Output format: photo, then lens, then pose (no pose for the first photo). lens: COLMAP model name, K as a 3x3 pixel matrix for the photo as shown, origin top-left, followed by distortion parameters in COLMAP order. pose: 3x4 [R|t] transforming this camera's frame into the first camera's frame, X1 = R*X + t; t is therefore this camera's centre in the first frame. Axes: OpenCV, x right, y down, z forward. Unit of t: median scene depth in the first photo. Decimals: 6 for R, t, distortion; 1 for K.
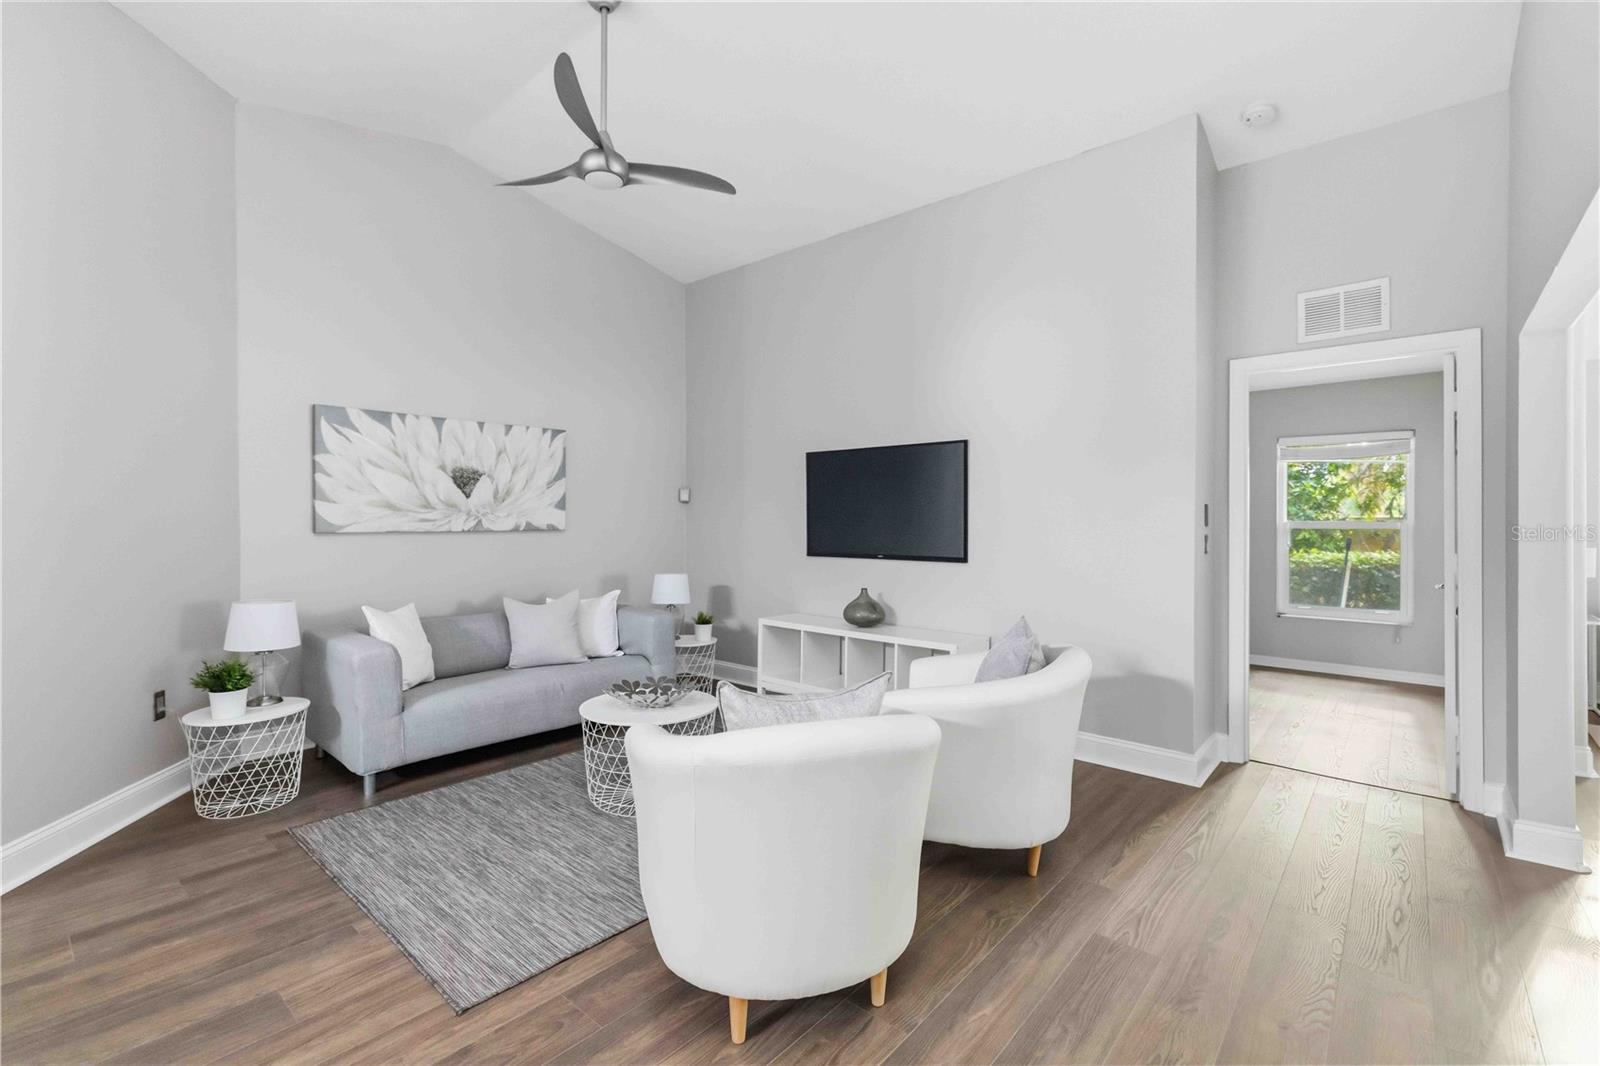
lens RADIAL K [[695.3, 0, 794.1], [0, 695.3, 523.1], [0, 0, 1]] dist [0.000292, -0.000038]
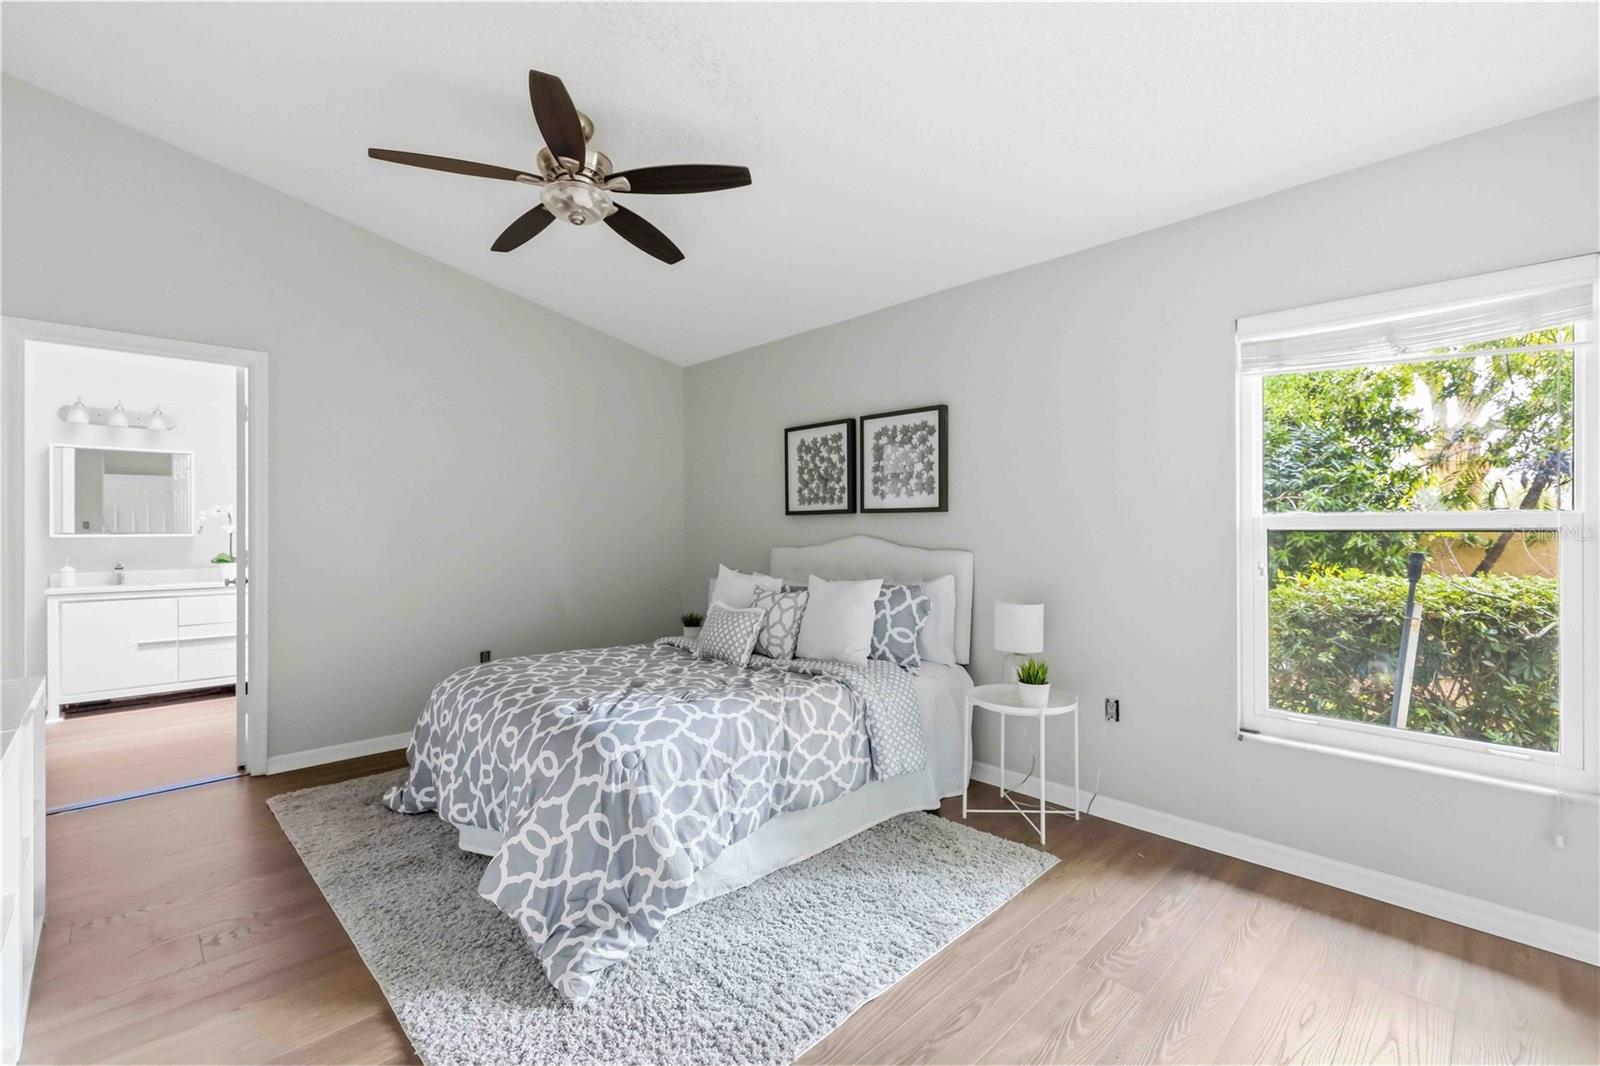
lens RADIAL K [[695.3, 0, 801.2], [0, 695.3, 526.5], [0, 0, 1]] dist [0.000292, -0.000038]
pose [[0.997771, -0.009602, -0.066035, 0.414624], [0.009002, 0.999916, -0.009377, 0.006904], [0.066120, 0.008761, 0.997773, 0.505484]]
